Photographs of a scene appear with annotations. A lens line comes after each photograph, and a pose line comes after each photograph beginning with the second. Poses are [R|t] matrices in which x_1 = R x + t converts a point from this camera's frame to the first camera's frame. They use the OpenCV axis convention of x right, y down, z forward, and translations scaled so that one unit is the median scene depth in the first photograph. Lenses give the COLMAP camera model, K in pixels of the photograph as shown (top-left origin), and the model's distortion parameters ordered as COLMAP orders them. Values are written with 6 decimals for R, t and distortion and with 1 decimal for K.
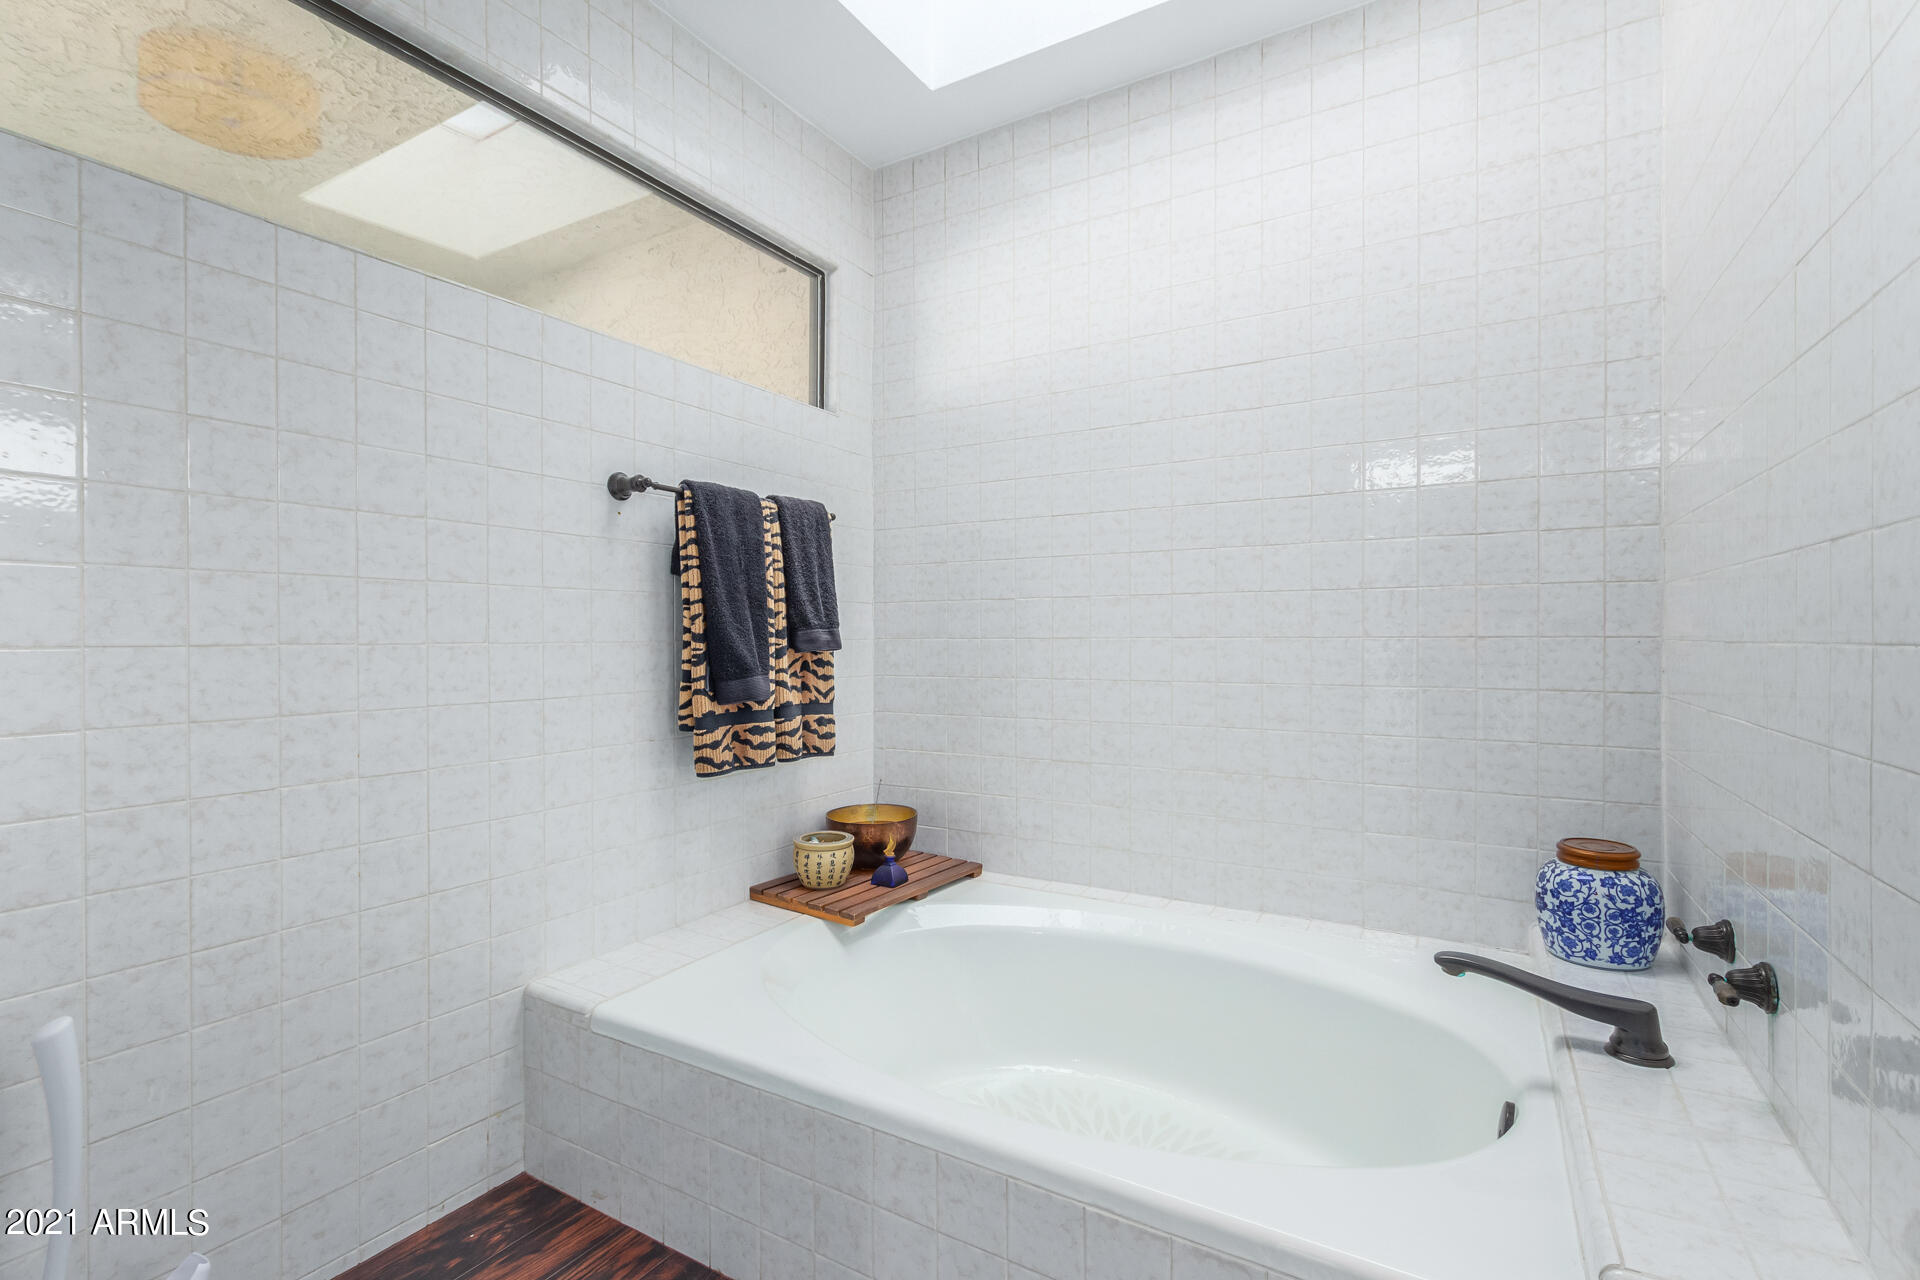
lens RADIAL K [[893.0, 0, 958.5], [0, 893.0, 638.3], [0, 0, 1]] dist [0.000712, 0.000114]
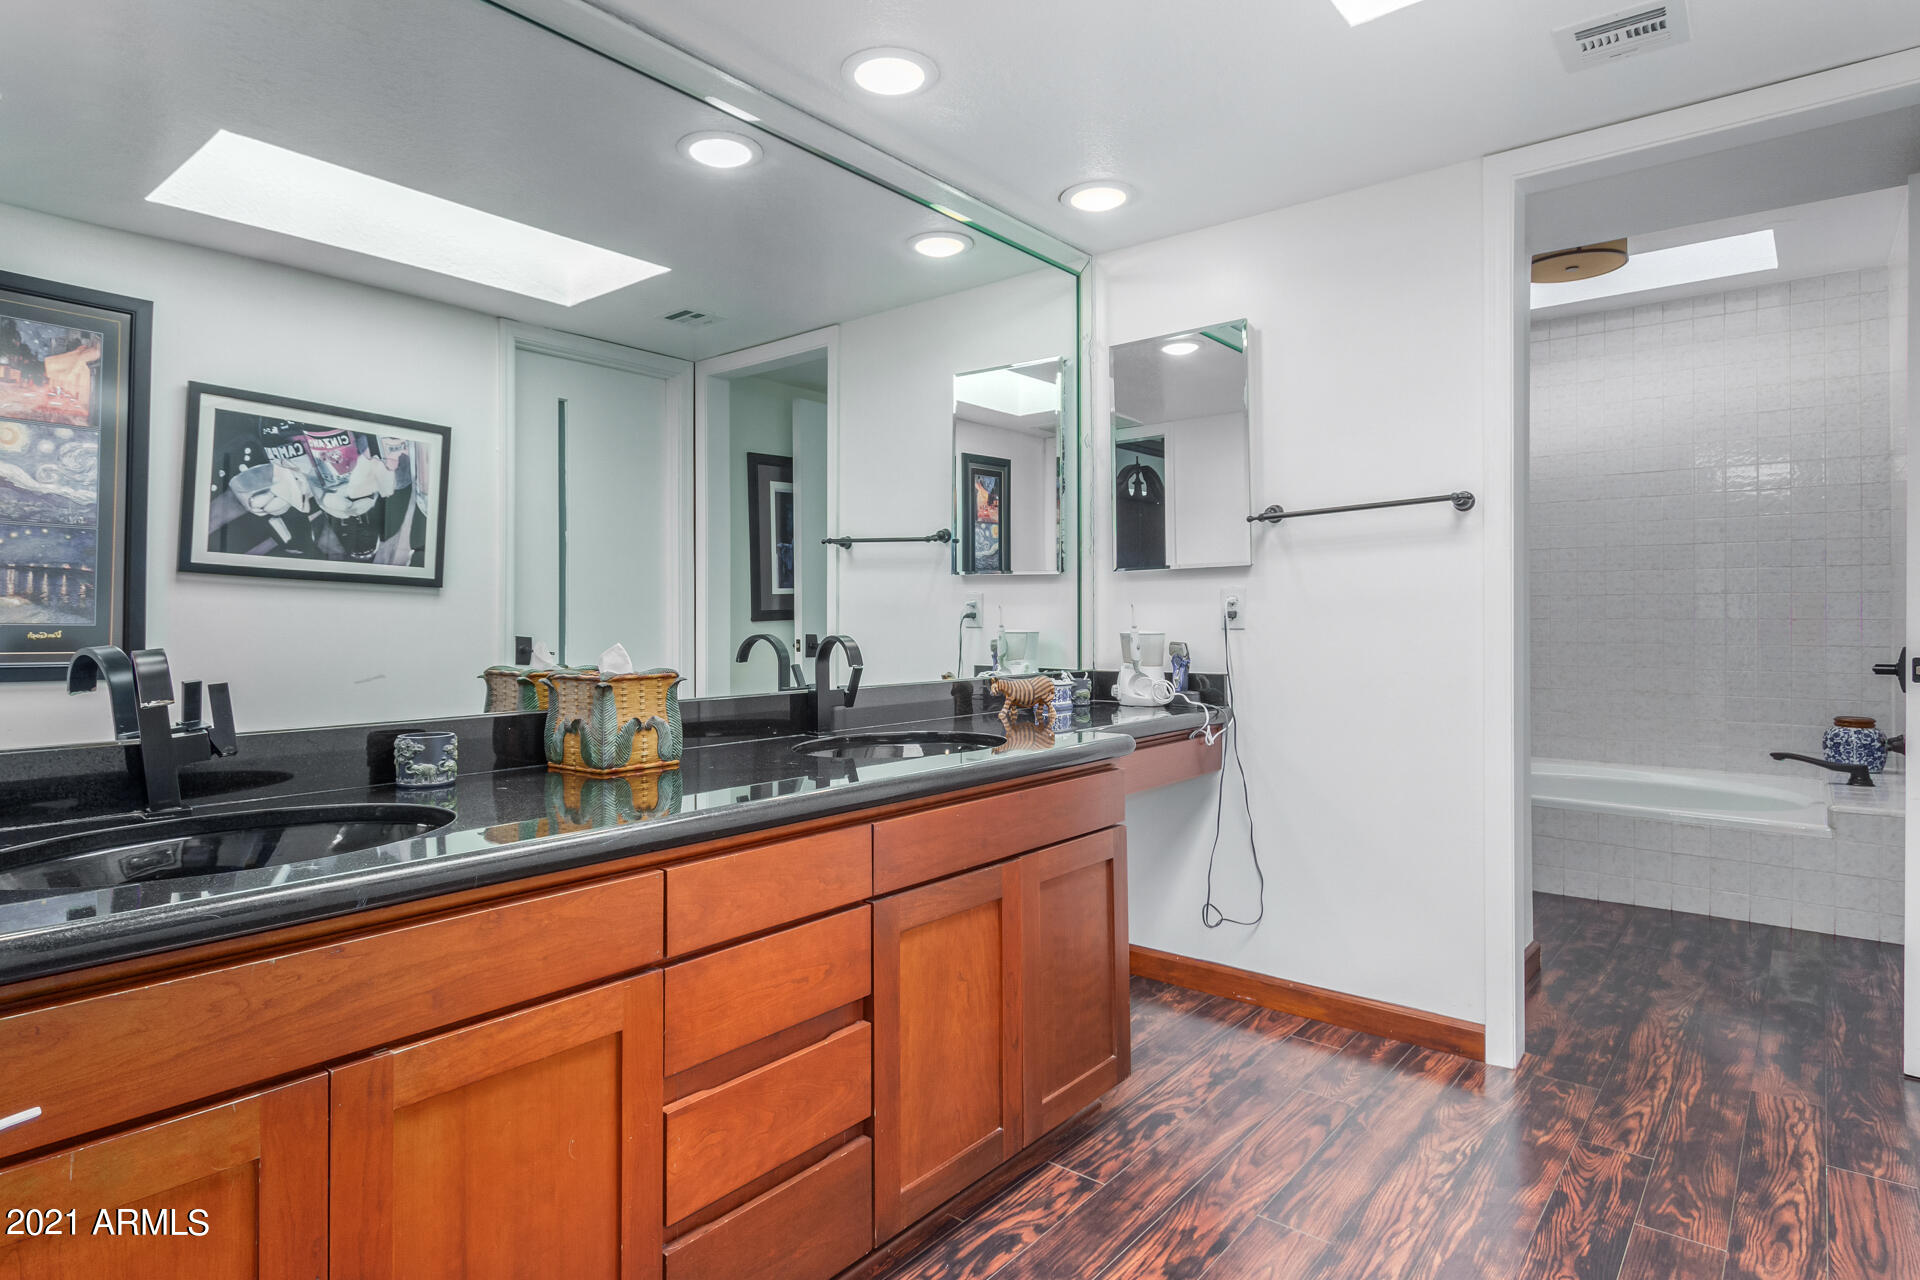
lens RADIAL K [[1048.7, 0, 951.4], [0, 1048.7, 604.1], [0, 0, 1]] dist [0.001965, 0.000273]
pose [[0.987926, 0.007323, -0.154754, -1.003438], [-0.010110, 0.999800, -0.017229, 0.026536], [0.154597, 0.018585, 0.987803, -1.774346]]
